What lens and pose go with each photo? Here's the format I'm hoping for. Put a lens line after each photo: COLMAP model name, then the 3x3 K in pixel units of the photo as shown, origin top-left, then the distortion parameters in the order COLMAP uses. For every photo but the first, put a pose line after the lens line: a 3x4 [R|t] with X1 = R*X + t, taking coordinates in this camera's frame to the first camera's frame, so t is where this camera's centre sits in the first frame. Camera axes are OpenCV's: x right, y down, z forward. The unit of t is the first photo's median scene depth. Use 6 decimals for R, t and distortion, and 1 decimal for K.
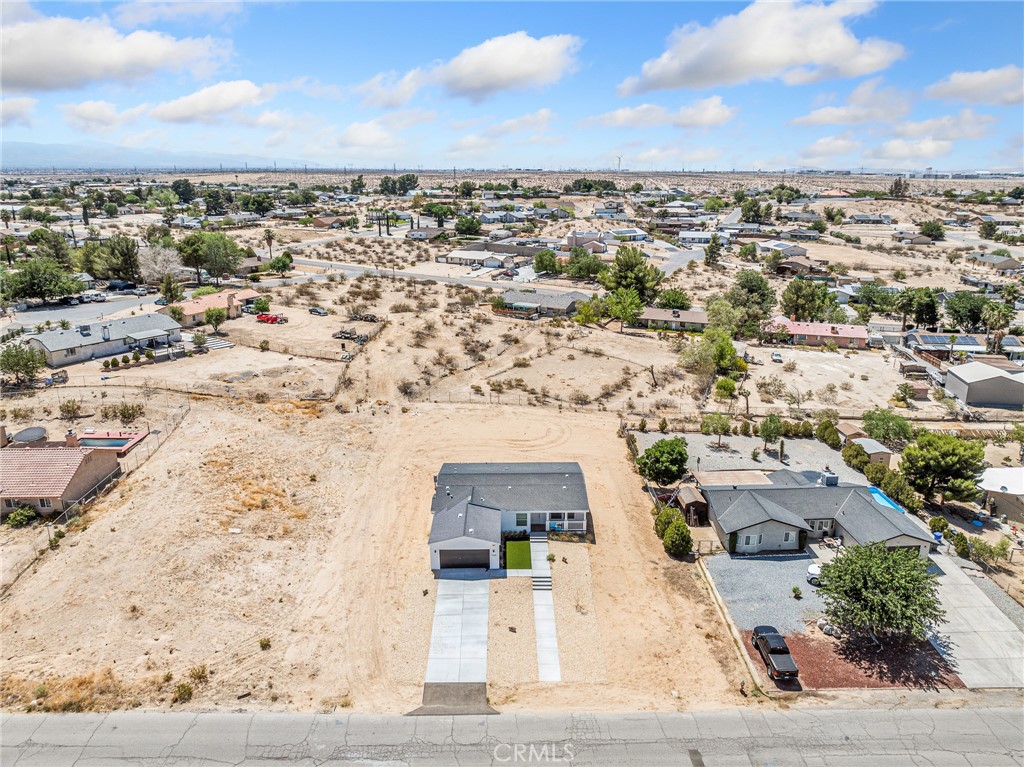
lens RADIAL K [[714.1, 0, 544.6], [0, 714.1, 381.9], [0, 0, 1]] dist [-0.000134, -0.000912]
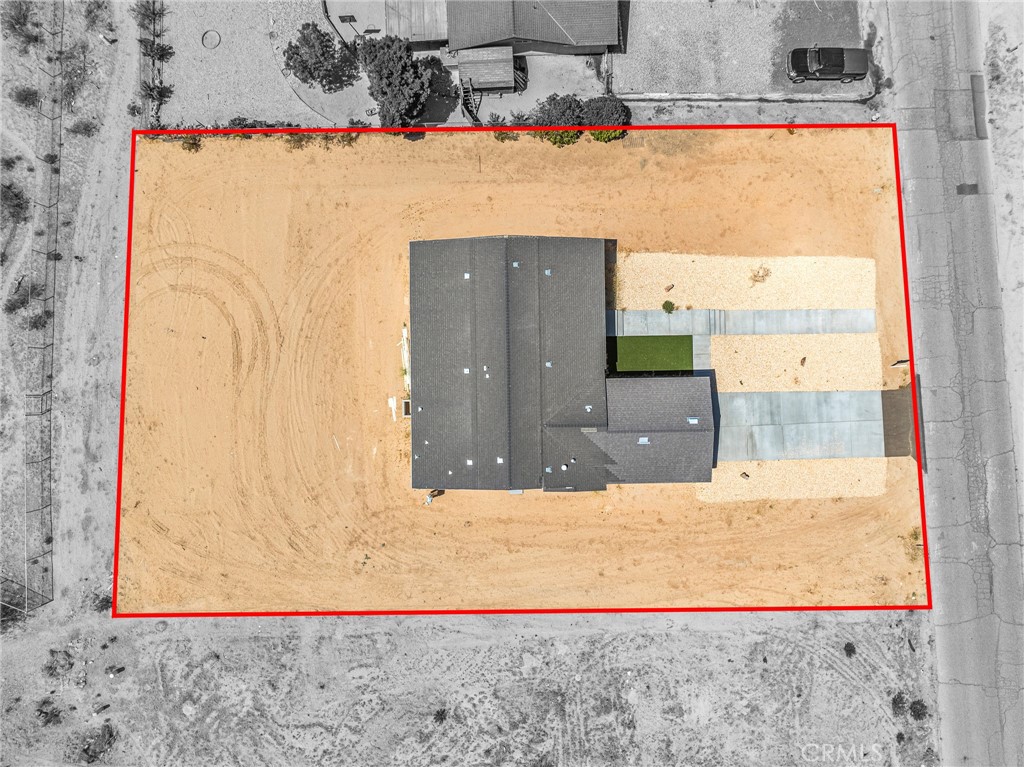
lens RADIAL K [[696.8, 0, 512.0], [0, 696.8, 383.5], [0, 0, 1]] dist [-0.029553, 0.001020]
pose [[0.036960, -0.999037, 0.023624, -0.066584], [0.289189, 0.033321, 0.956692, -0.337705], [-0.956558, -0.028528, 0.290142, 0.714827]]
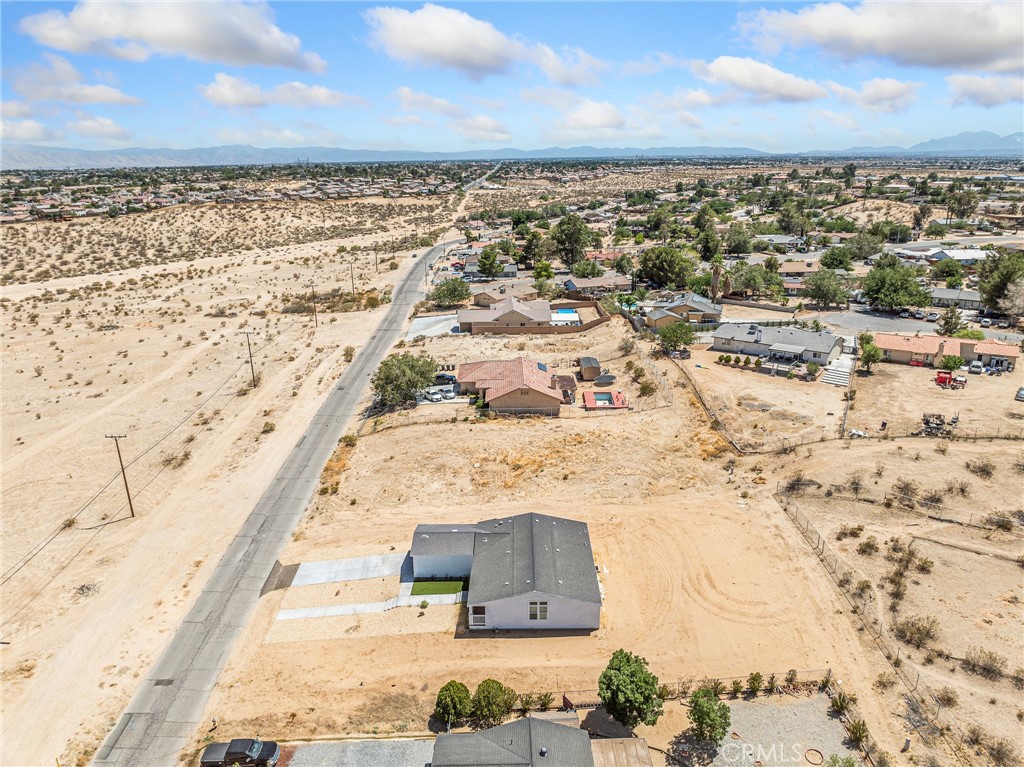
lens RADIAL K [[760.2, 0, 512.0], [0, 760.2, 383.5], [0, 0, 1]] dist [-0.012398, -0.003086]
pose [[-0.056909, 0.289059, -0.955618, 0.718624], [-0.278465, 0.914589, 0.293231, -0.301213], [0.958759, 0.282794, 0.028445, 0.755047]]
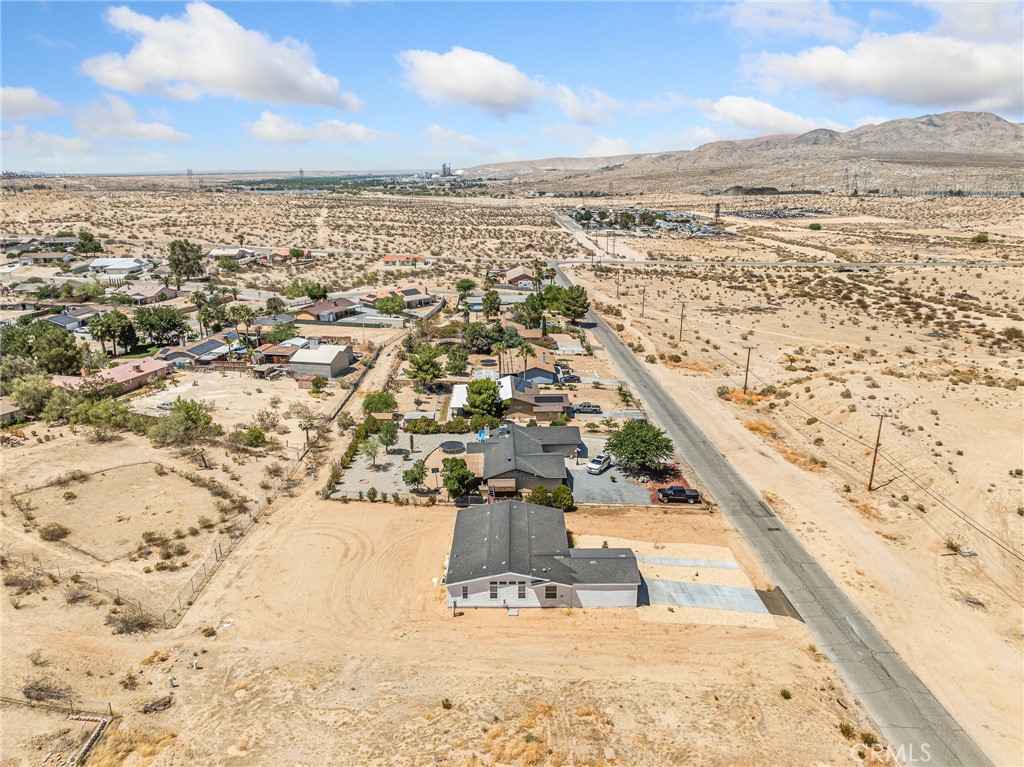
lens RADIAL K [[696.8, 0, 512.0], [0, 696.8, 383.5], [0, 0, 1]] dist [-0.029553, 0.001020]
pose [[0.054901, -0.293222, 0.954467, -0.763246], [0.286961, 0.920214, 0.266193, -0.266165], [-0.956368, 0.259281, 0.134664, 0.697226]]
